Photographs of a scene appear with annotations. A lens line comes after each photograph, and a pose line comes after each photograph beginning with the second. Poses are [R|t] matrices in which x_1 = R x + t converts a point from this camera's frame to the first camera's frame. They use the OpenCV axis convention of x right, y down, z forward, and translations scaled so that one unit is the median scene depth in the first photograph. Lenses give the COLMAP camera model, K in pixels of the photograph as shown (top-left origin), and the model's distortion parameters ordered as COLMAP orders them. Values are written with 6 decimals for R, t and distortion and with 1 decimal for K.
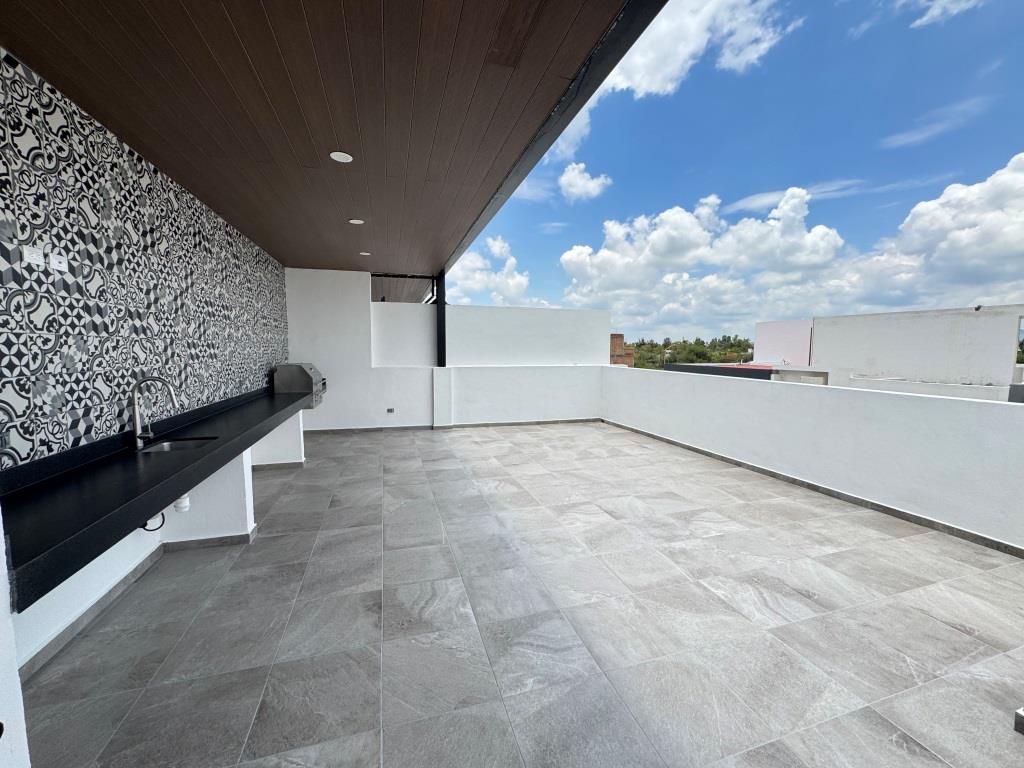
lens RADIAL K [[406.3, 0, 512.3], [0, 406.3, 381.3], [0, 0, 1]] dist [-0.002318, 0.000454]
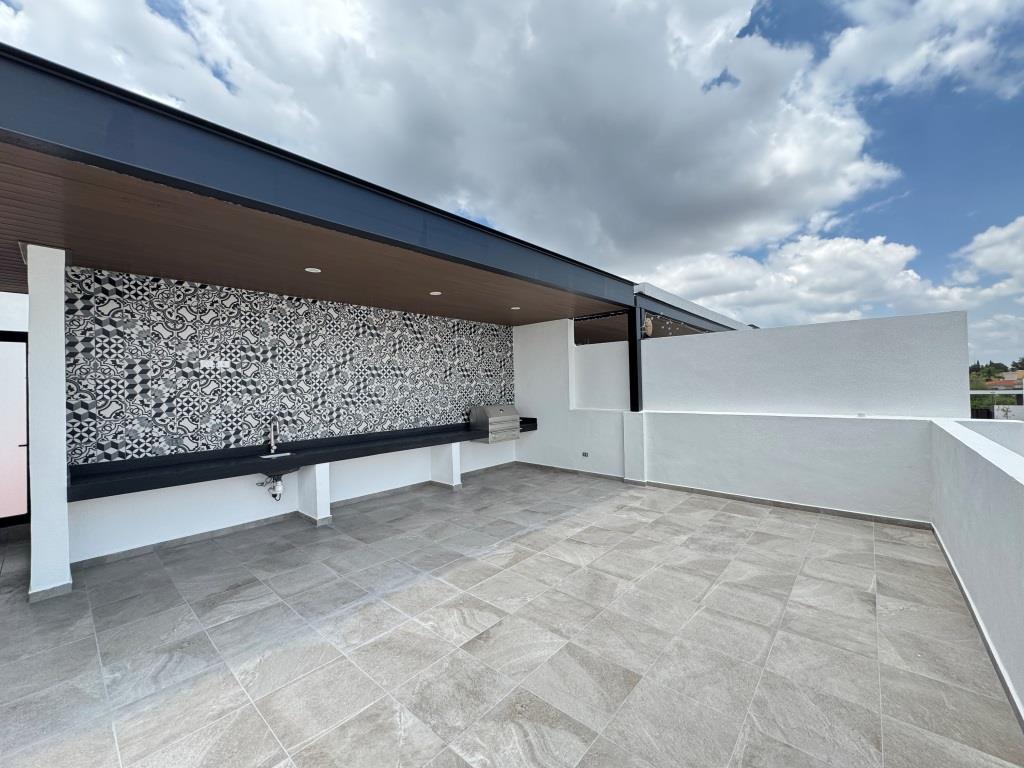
lens RADIAL K [[406.3, 0, 512.2], [0, 406.3, 382.5], [0, 0, 1]] dist [-0.002318, 0.000454]
pose [[0.521520, -0.021906, -0.852958, 0.948835], [-0.046095, 0.997487, -0.053801, -0.085388], [0.851993, 0.067375, 0.519199, 0.707188]]
